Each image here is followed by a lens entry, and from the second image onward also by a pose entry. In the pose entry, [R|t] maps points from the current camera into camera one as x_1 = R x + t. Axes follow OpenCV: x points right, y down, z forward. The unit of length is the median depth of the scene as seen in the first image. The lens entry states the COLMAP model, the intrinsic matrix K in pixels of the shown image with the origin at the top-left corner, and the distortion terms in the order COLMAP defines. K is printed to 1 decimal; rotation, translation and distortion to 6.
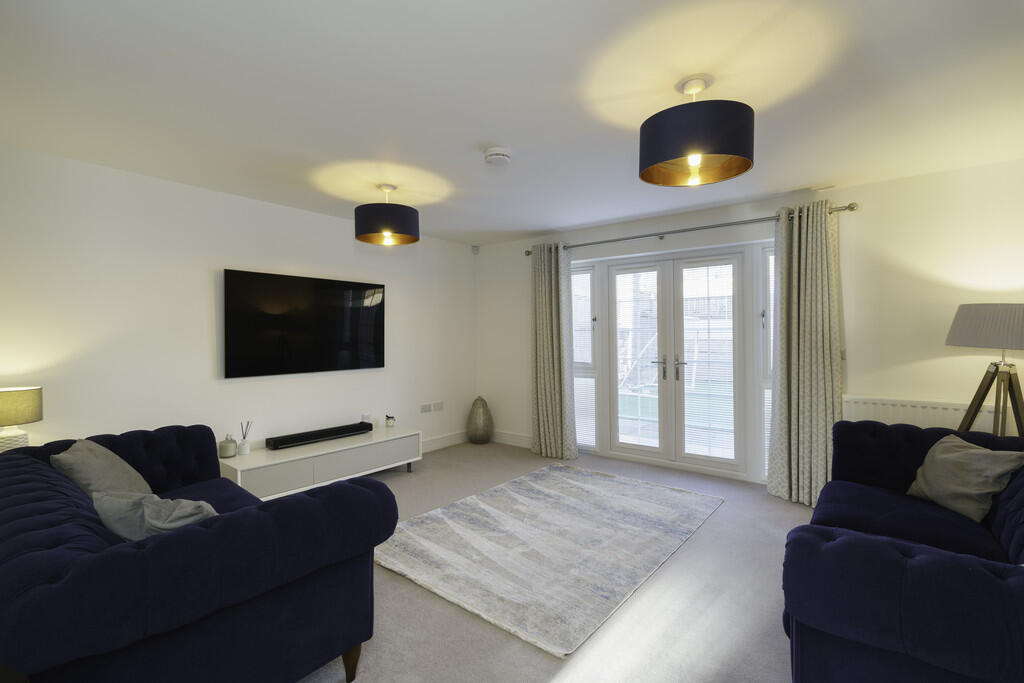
lens RADIAL K [[460.4, 0, 505.3], [0, 460.4, 342.0], [0, 0, 1]] dist [0.001154, 0.000454]
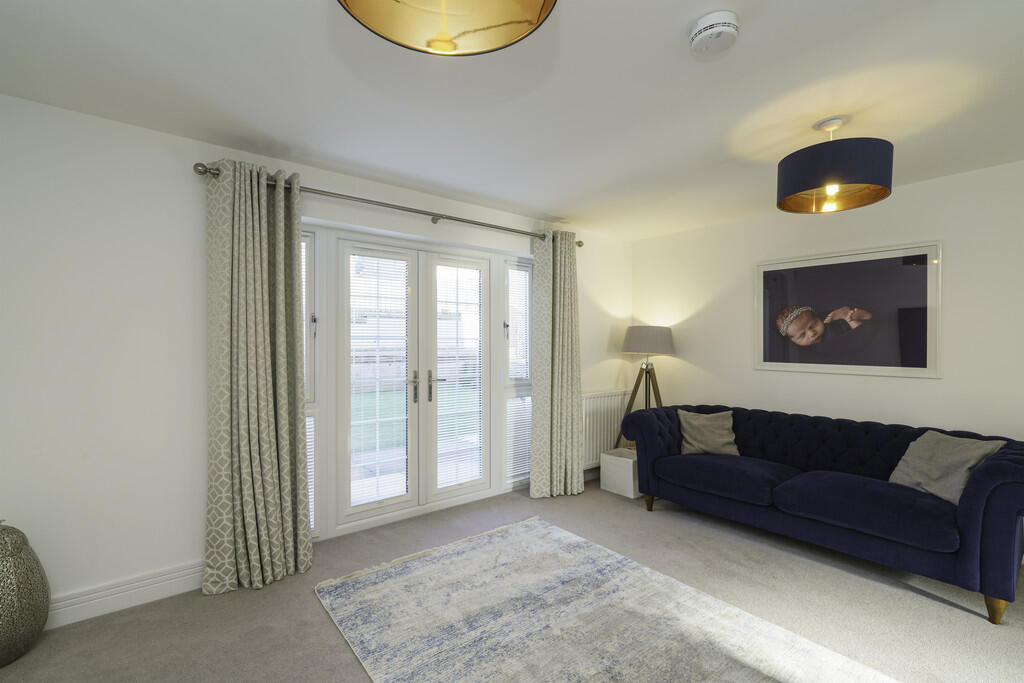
lens RADIAL K [[467.8, 0, 512.0], [0, 467.8, 341.5], [0, 0, 1]] dist [0.017723, 0.000398]
pose [[0.228723, 0.000724, 0.973491, -0.398713], [0.008907, 0.999956, -0.002837, -0.019087], [-0.973451, 0.009320, 0.228707, 0.678602]]
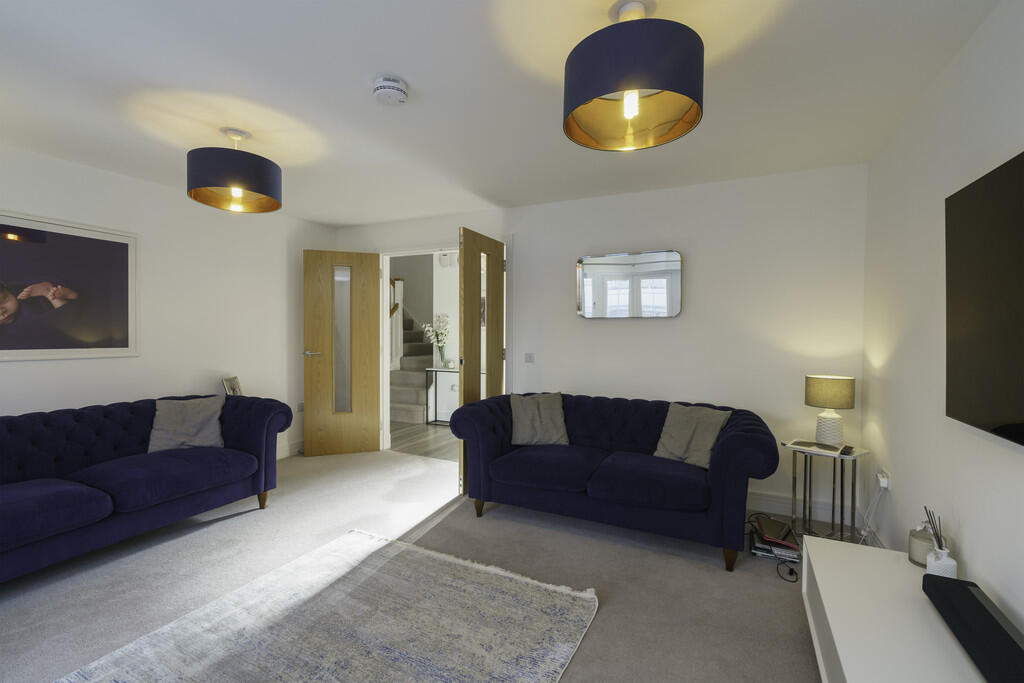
lens RADIAL K [[460.4, 0, 505.3], [0, 460.4, 342.0], [0, 0, 1]] dist [0.001154, 0.000454]
pose [[-0.982102, -0.008682, -0.188150, -0.038866], [-0.014884, 0.999391, 0.031572, -0.018595], [0.187761, 0.033807, -0.981633, 1.092976]]
